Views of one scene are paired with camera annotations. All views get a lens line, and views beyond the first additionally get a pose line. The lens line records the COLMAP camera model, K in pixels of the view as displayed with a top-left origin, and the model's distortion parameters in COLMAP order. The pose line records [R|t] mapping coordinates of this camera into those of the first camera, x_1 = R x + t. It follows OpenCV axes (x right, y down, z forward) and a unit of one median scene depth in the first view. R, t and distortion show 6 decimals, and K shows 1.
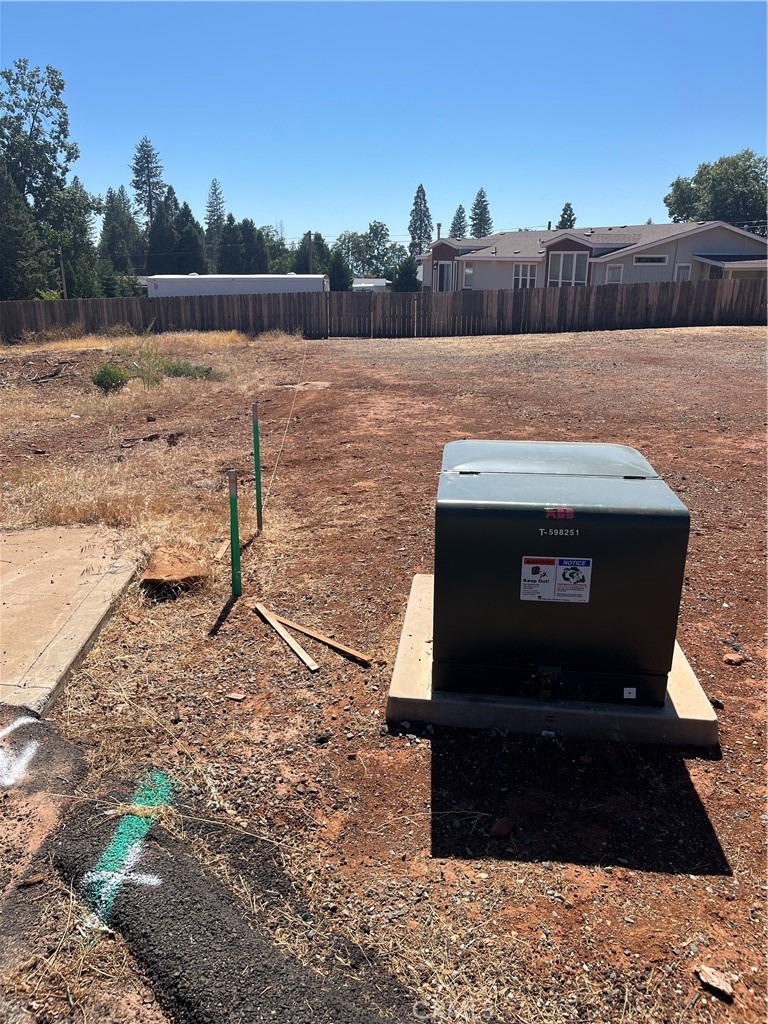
lens RADIAL K [[775.1, 0, 375.3], [0, 775.1, 514.5], [0, 0, 1]] dist [0.045022, -0.056306]
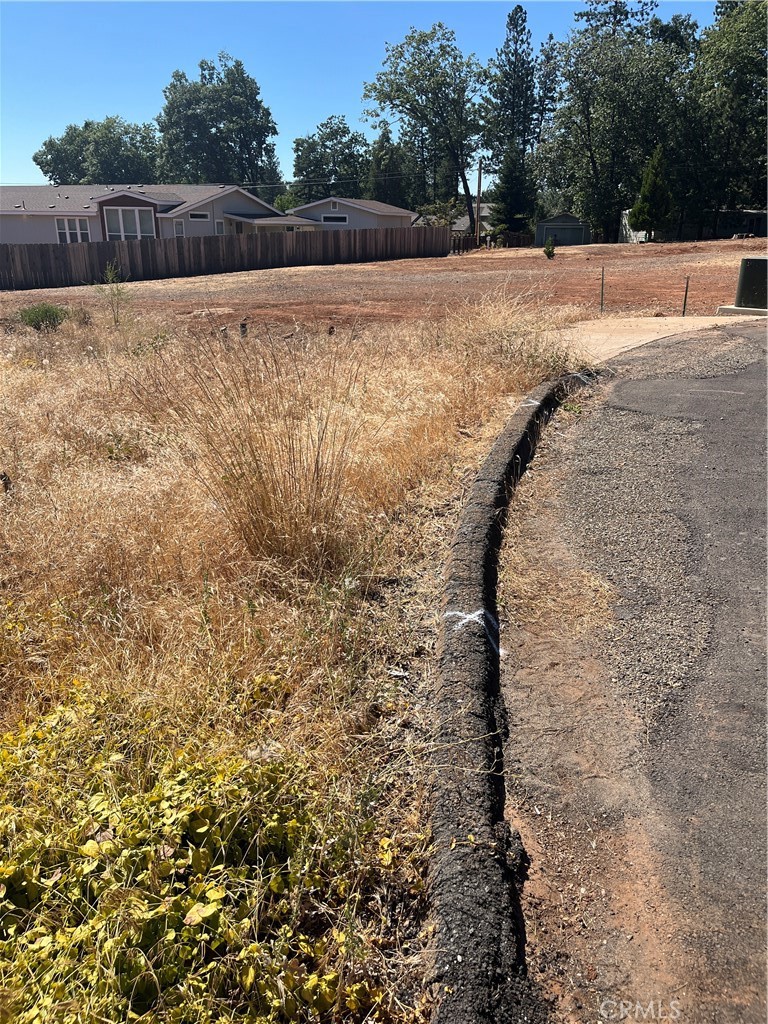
lens RADIAL K [[779.9, 0, 384.0], [0, 779.9, 512.0], [0, 0, 1]] dist [0.062365, -0.094935]
pose [[0.693461, -0.245068, 0.677535, -0.276459], [0.218435, 0.967627, 0.126427, 0.016204], [-0.686584, 0.060325, 0.724543, -0.029865]]
